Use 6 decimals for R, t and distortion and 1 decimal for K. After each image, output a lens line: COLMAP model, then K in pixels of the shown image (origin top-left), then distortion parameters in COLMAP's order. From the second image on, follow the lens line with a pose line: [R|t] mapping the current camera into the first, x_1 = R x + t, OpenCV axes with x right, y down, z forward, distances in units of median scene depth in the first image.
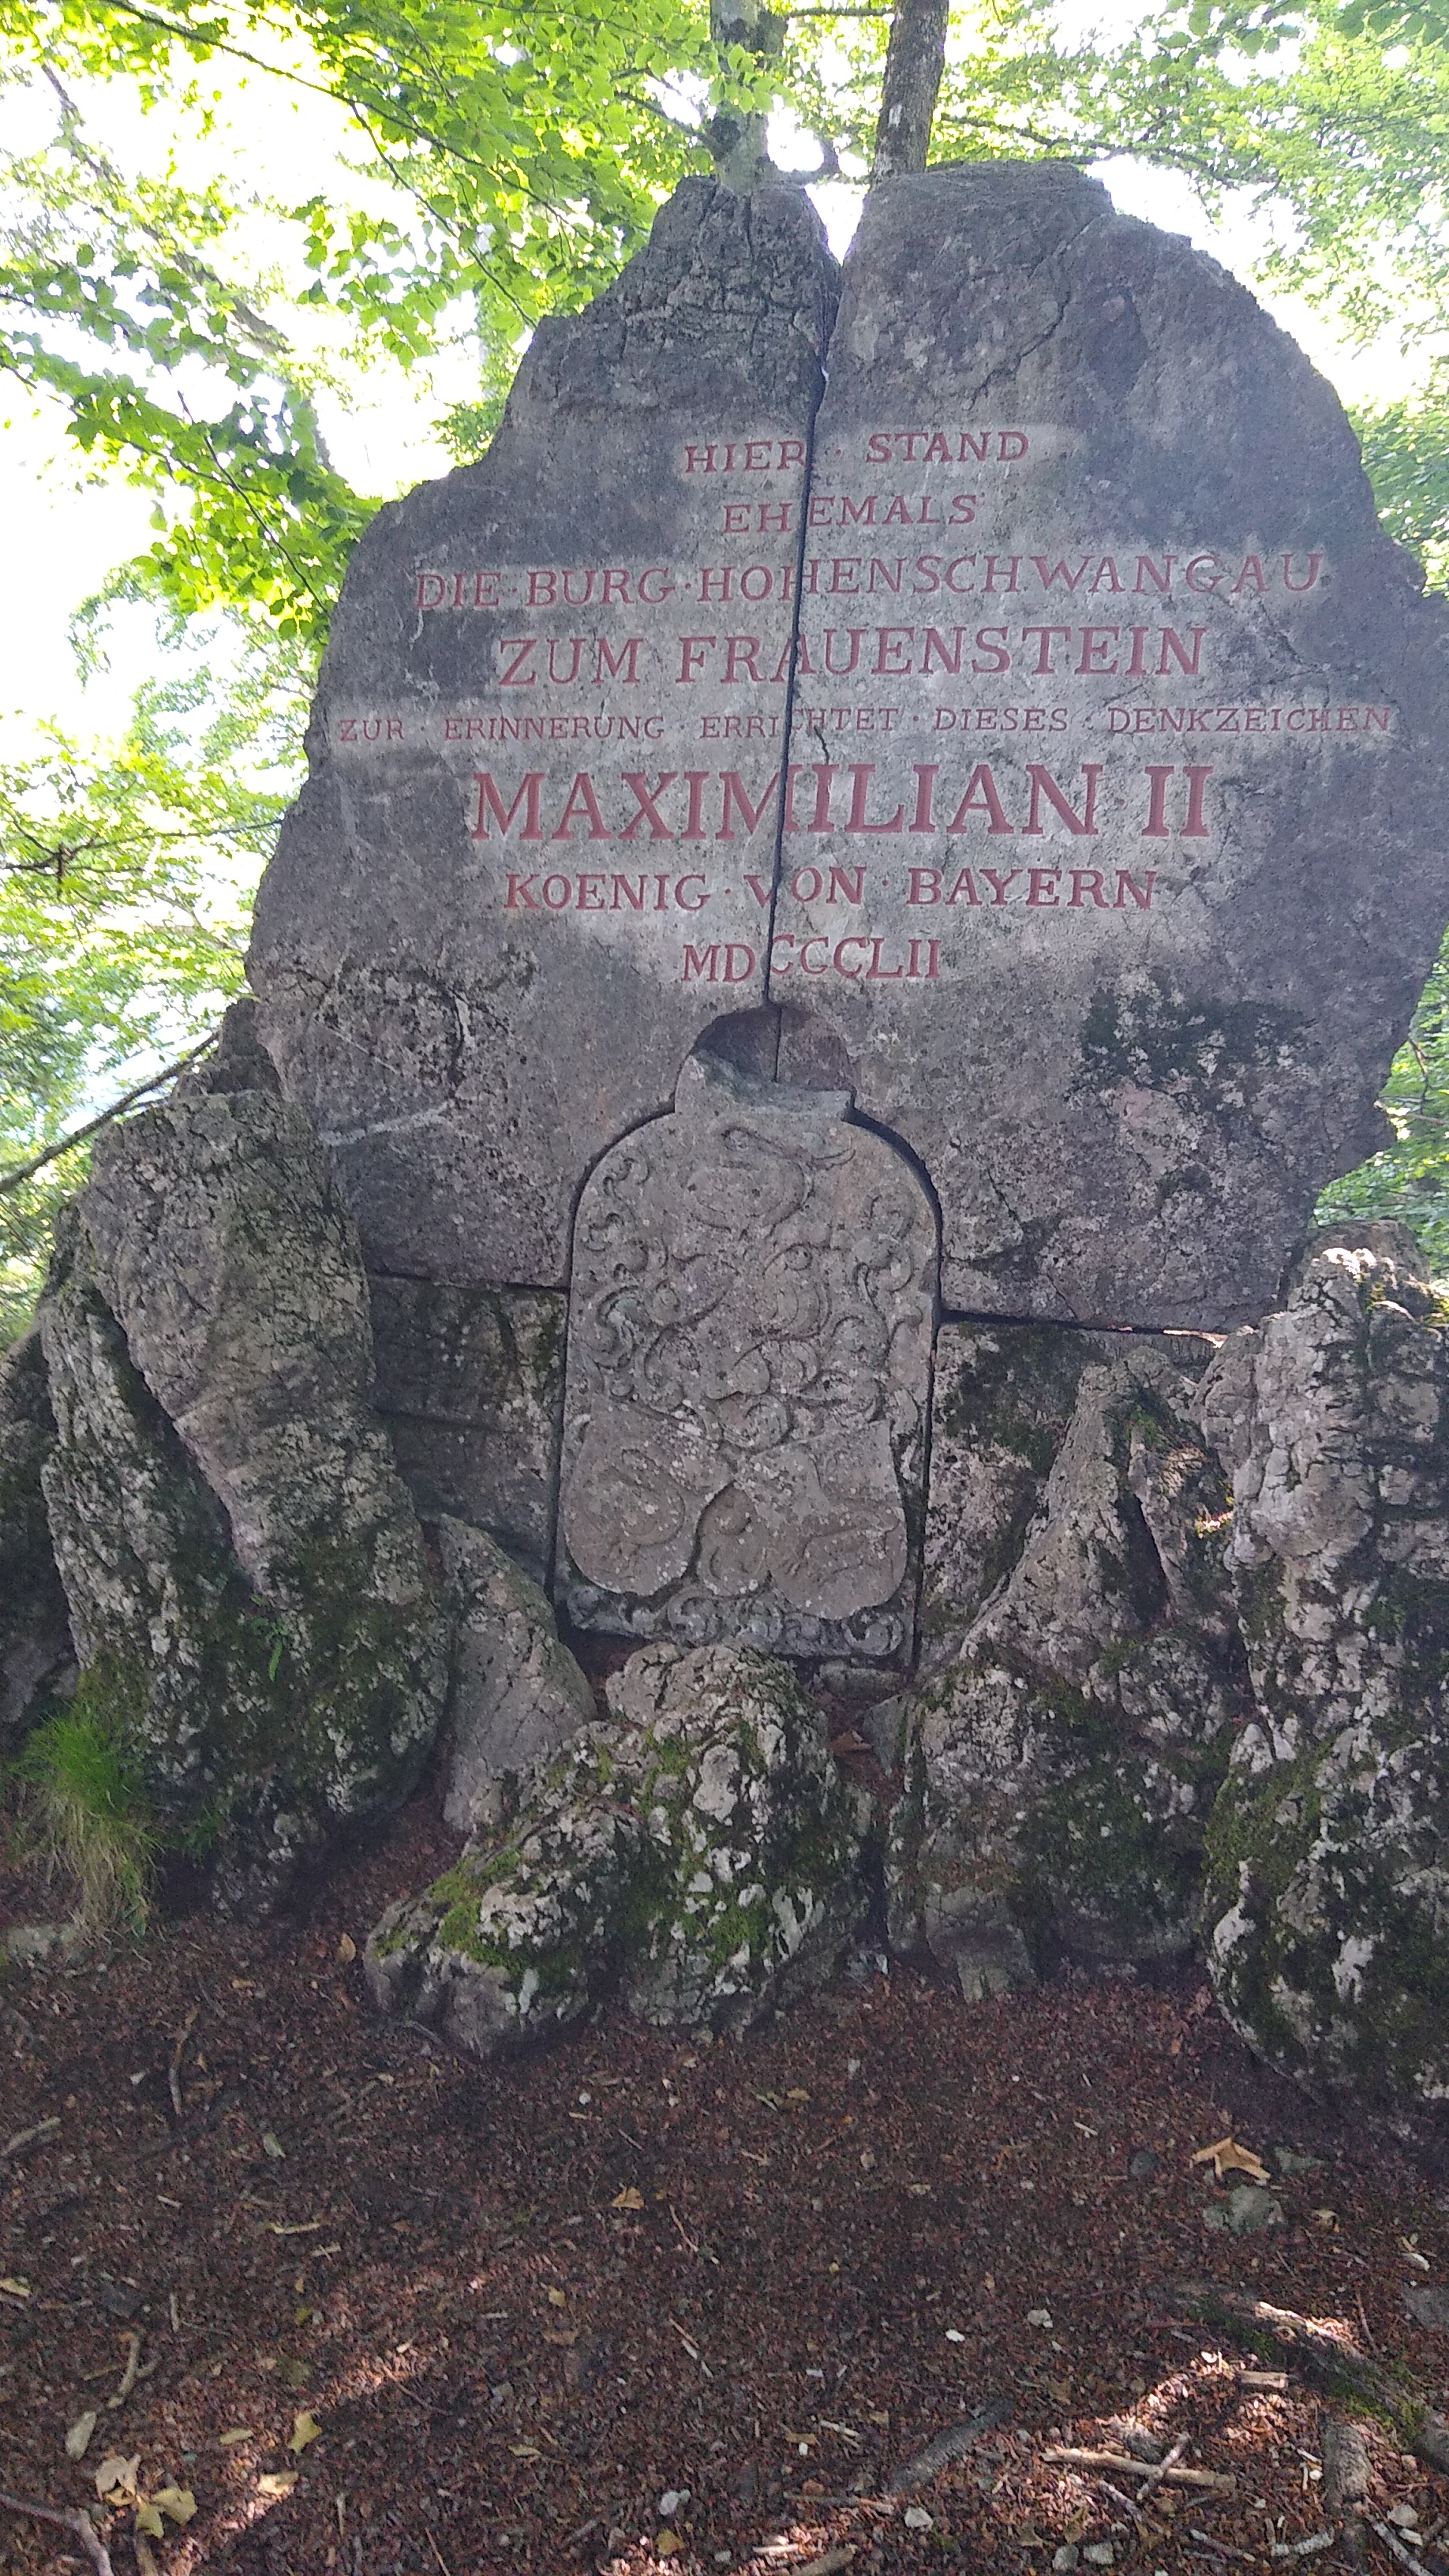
lens RADIAL K [[2022.5, 0, 728.0], [0, 2022.5, 1281.9], [0, 0, 1]] dist [0.047619, -0.027860]
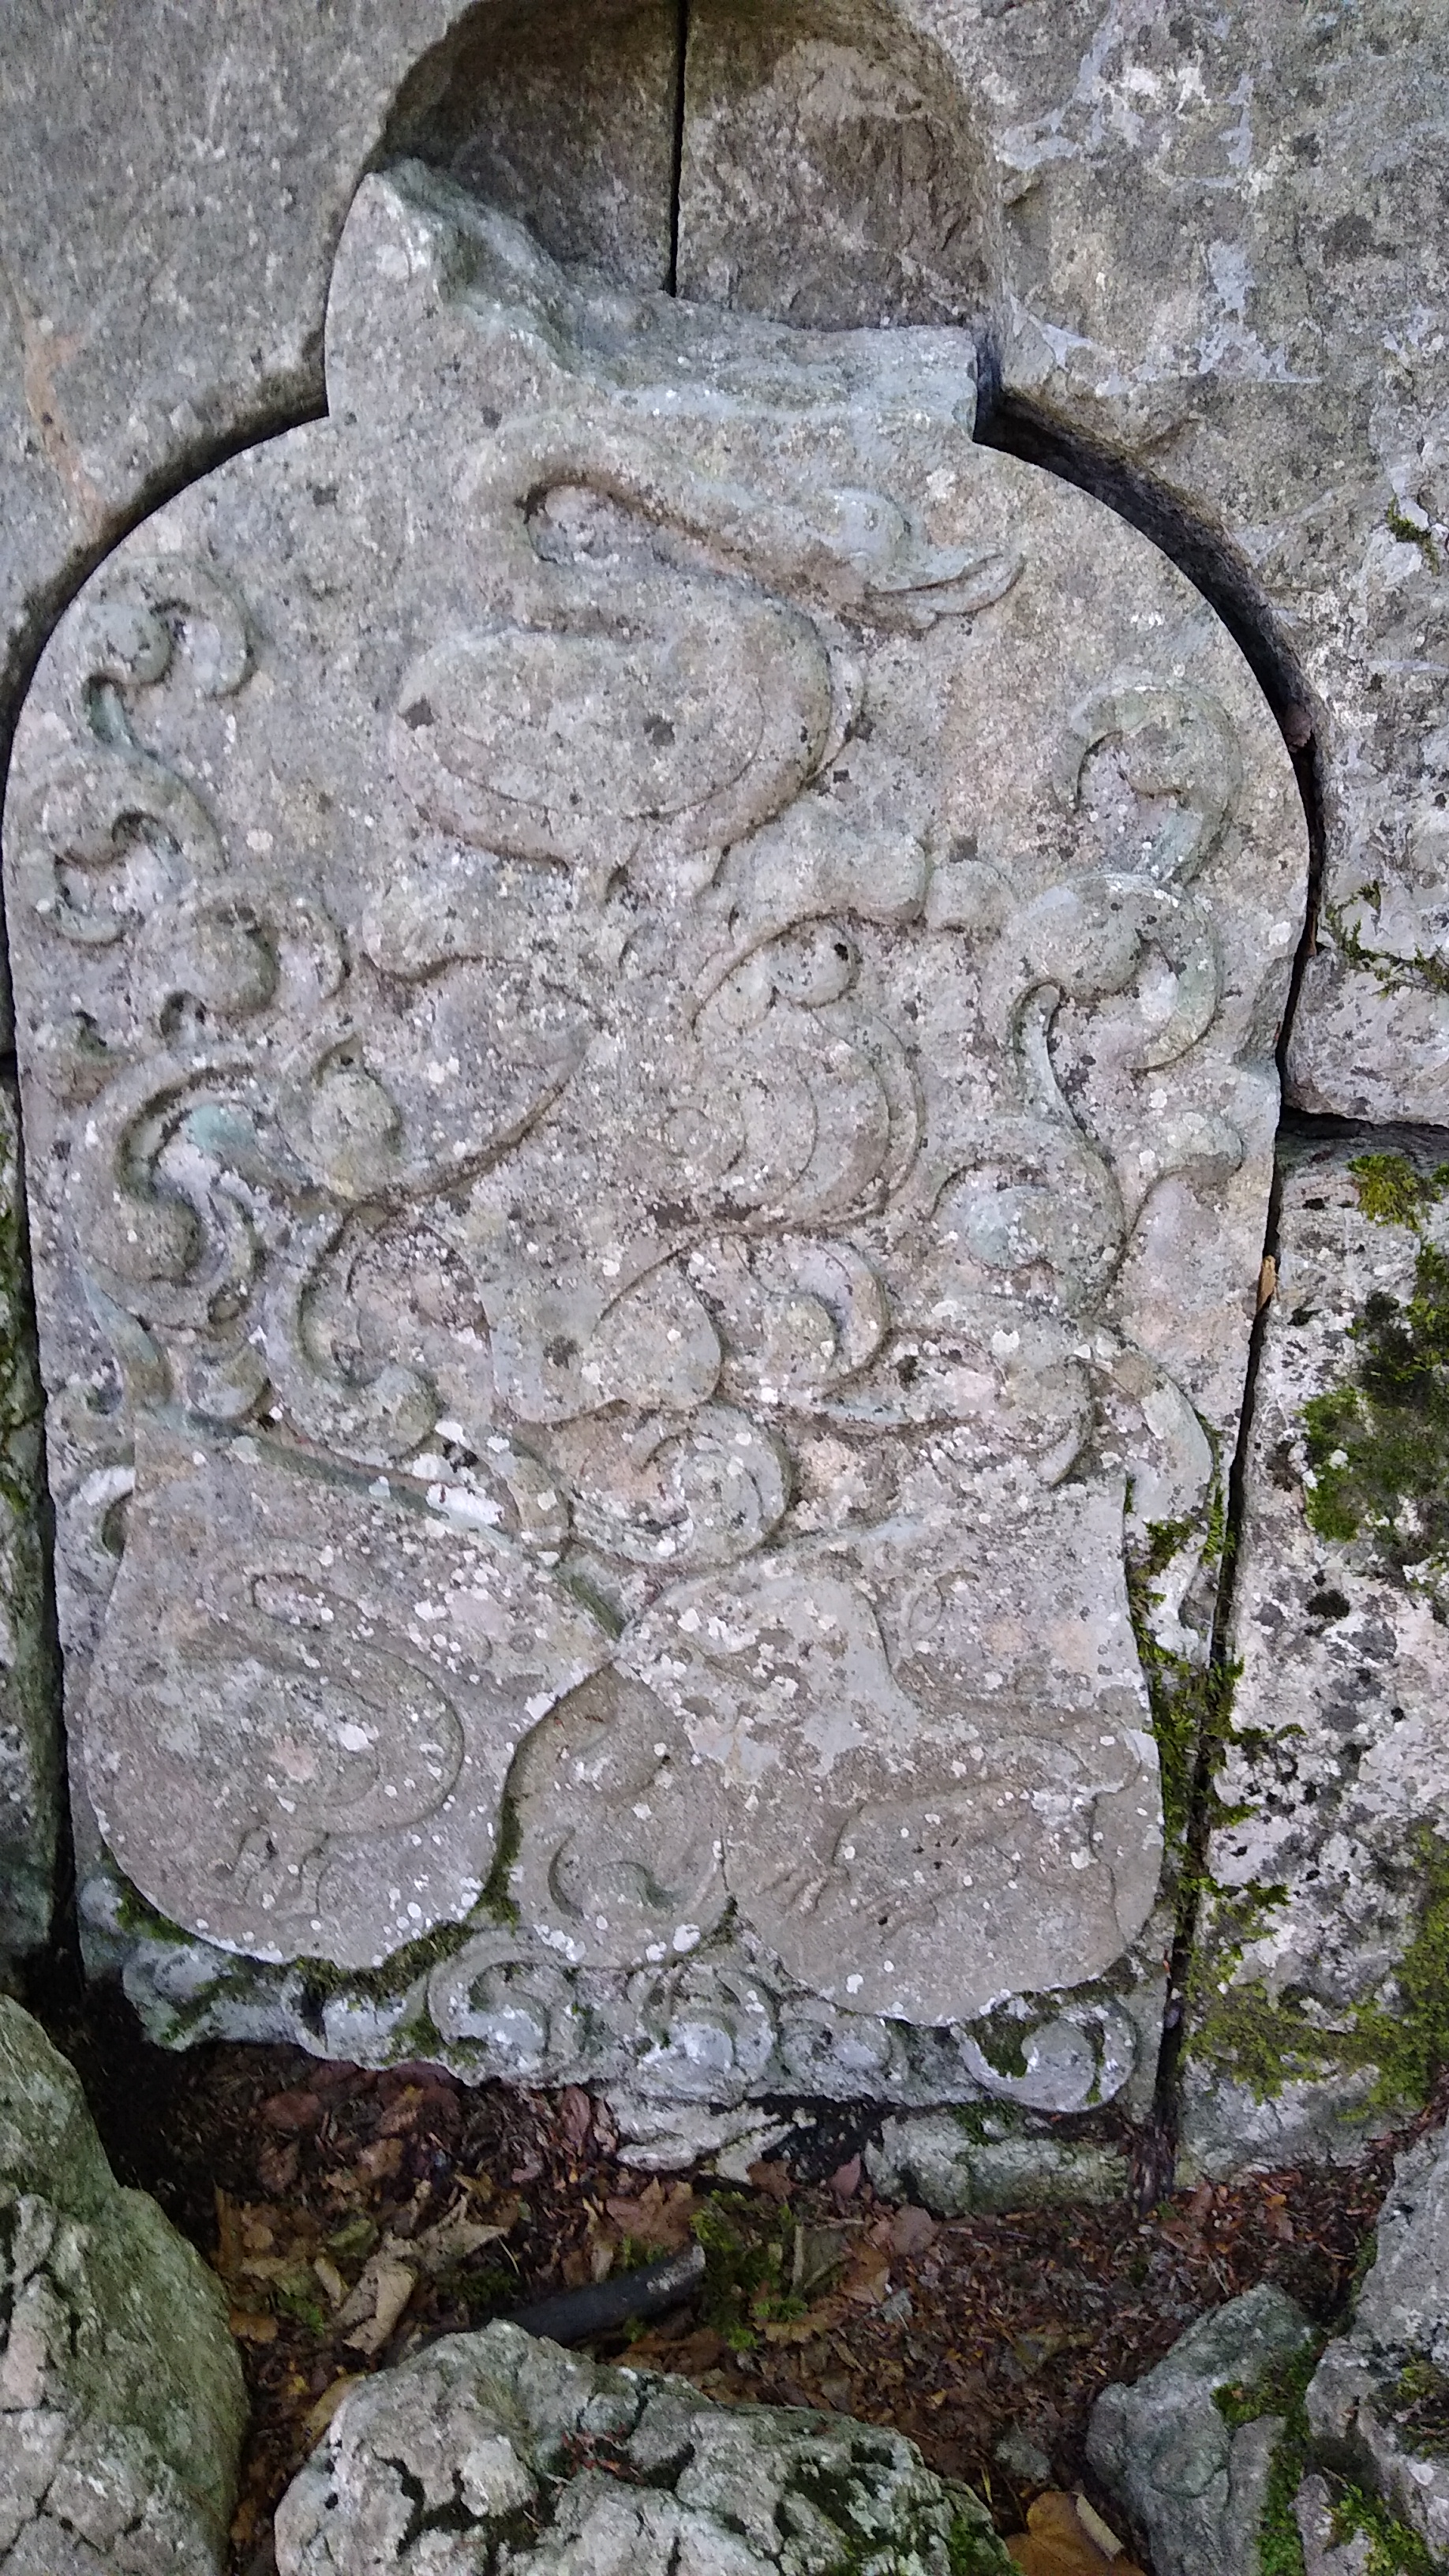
lens RADIAL K [[2022.5, 0, 708.0], [0, 2022.5, 1303.4], [0, 0, 1]] dist [0.047619, -0.027860]
pose [[0.982445, -0.080349, 0.168363, -0.032545], [0.026563, 0.953548, 0.300068, -0.052582], [-0.184652, -0.290328, 0.938943, 0.716635]]
